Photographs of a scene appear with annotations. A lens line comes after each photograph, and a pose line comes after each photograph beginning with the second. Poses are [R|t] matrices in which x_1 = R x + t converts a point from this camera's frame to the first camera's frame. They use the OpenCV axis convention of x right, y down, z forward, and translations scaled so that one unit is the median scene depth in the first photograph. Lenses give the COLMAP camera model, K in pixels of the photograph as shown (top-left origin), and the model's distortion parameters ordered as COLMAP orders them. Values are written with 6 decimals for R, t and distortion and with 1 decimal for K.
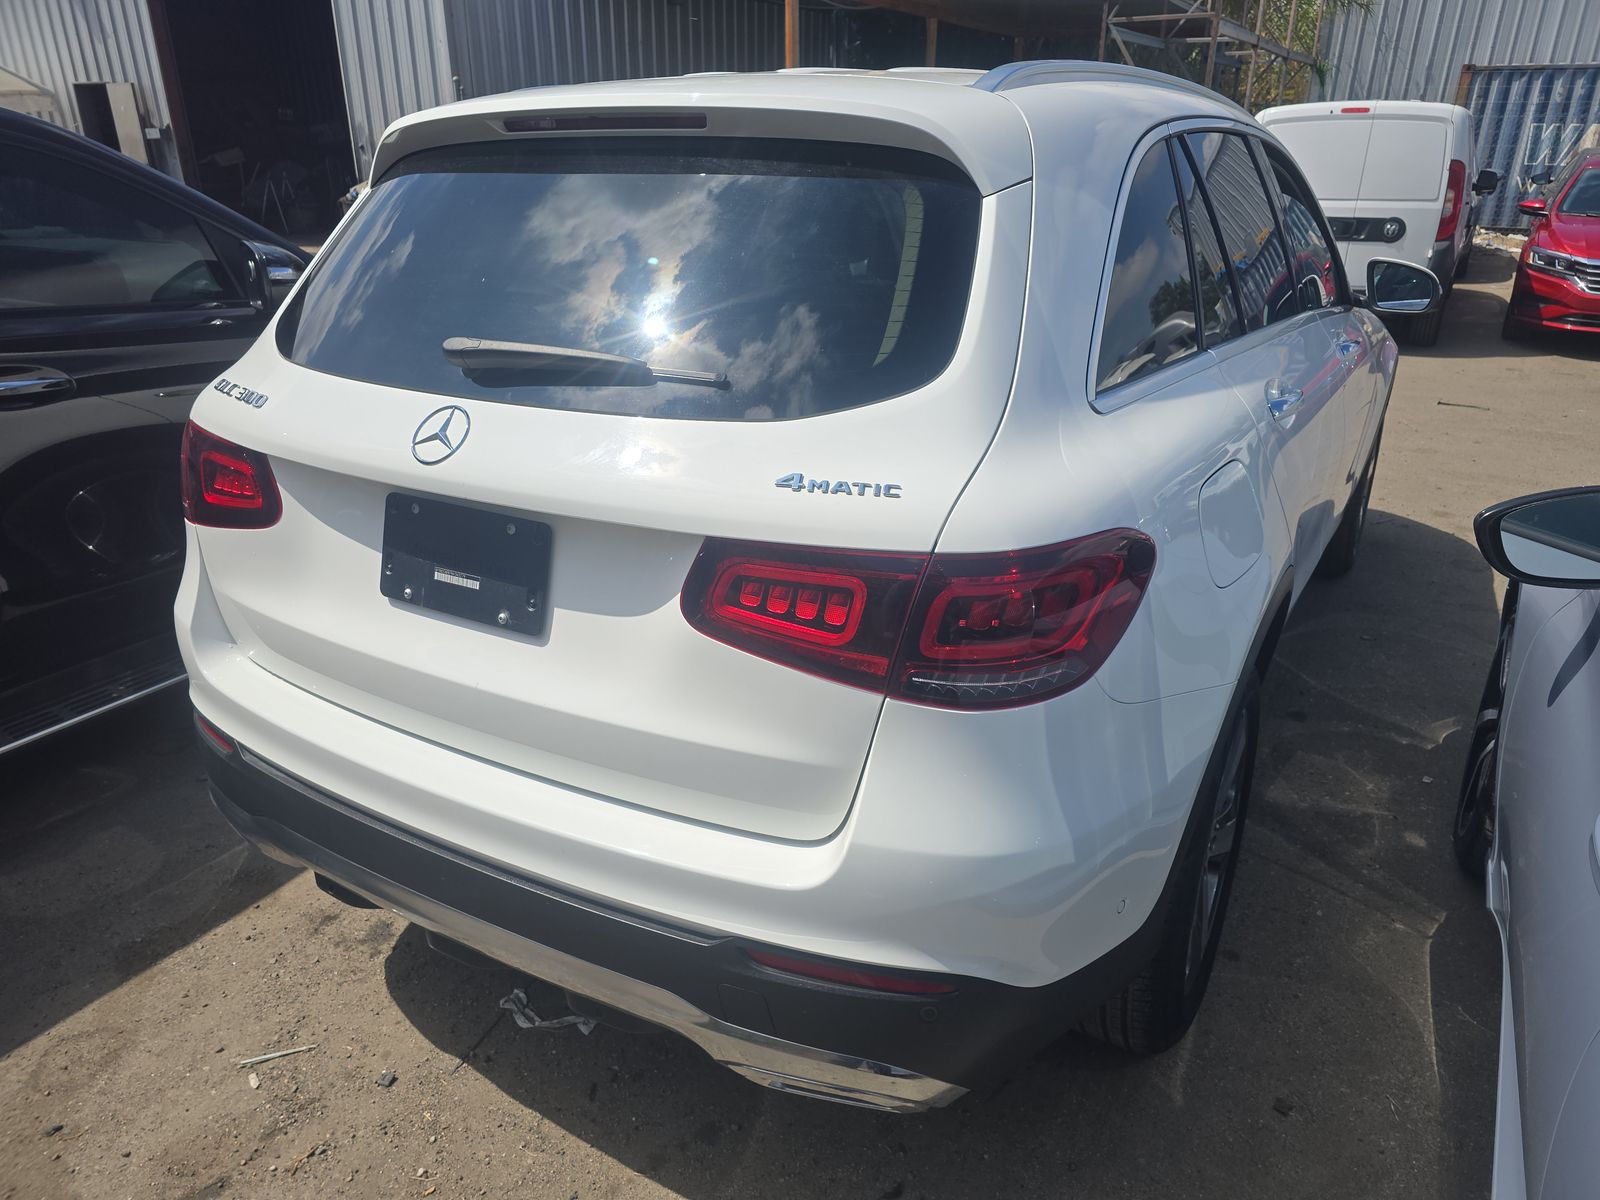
lens RADIAL K [[1126.5, 0, 800.0], [0, 1126.5, 600.0], [0, 0, 1]] dist [0.020847, -0.000918]
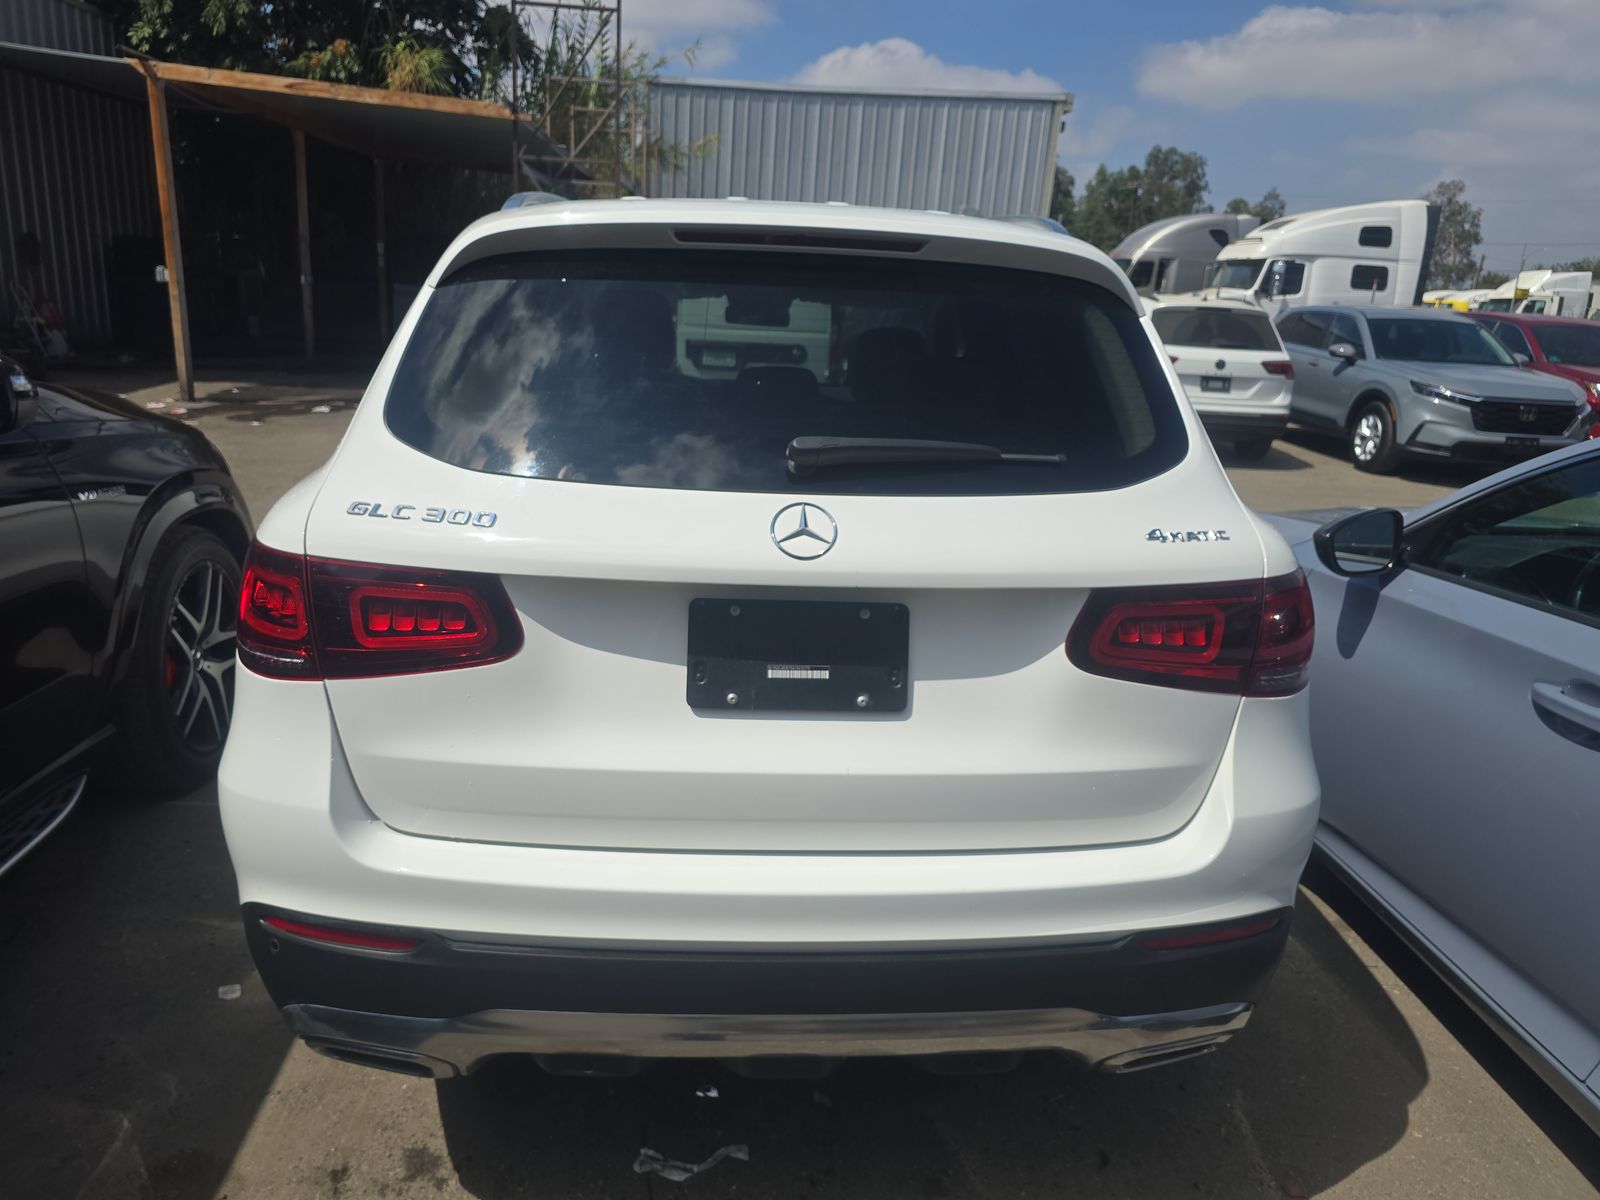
lens RADIAL K [[1131.7, 0, 802.8], [0, 1131.7, 609.9], [0, 0, 1]] dist [0.054310, -0.004334]
pose [[0.828782, -0.116424, 0.547325, -0.810580], [0.168056, 0.984749, -0.045007, -0.026836], [-0.533739, 0.129283, 0.835709, 0.140140]]
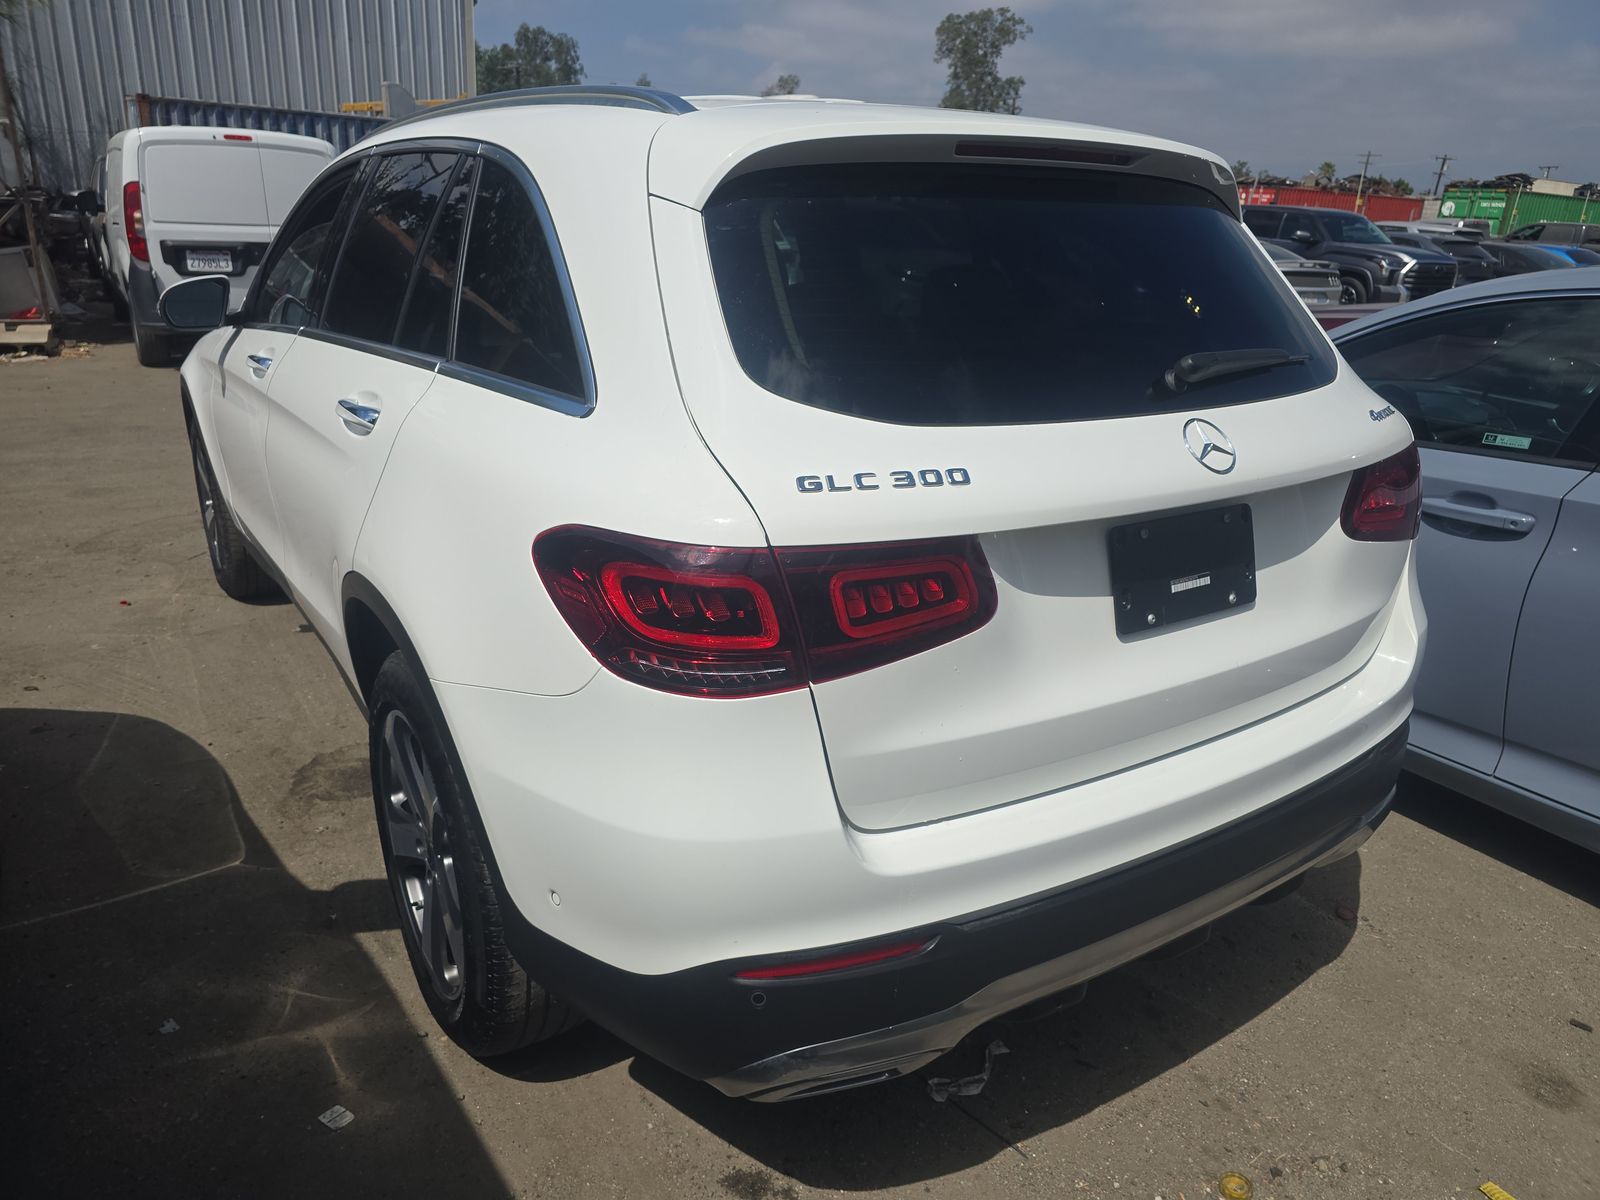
lens RADIAL K [[1122.9, 0, 800.0], [0, 1122.9, 600.0], [0, 0, 1]] dist [0.032957, 0.001297]
pose [[0.438344, -0.288180, 0.851356, -1.301868], [0.306439, 0.938372, 0.159856, -0.270577], [-0.844955, 0.190817, 0.499639, 0.751198]]
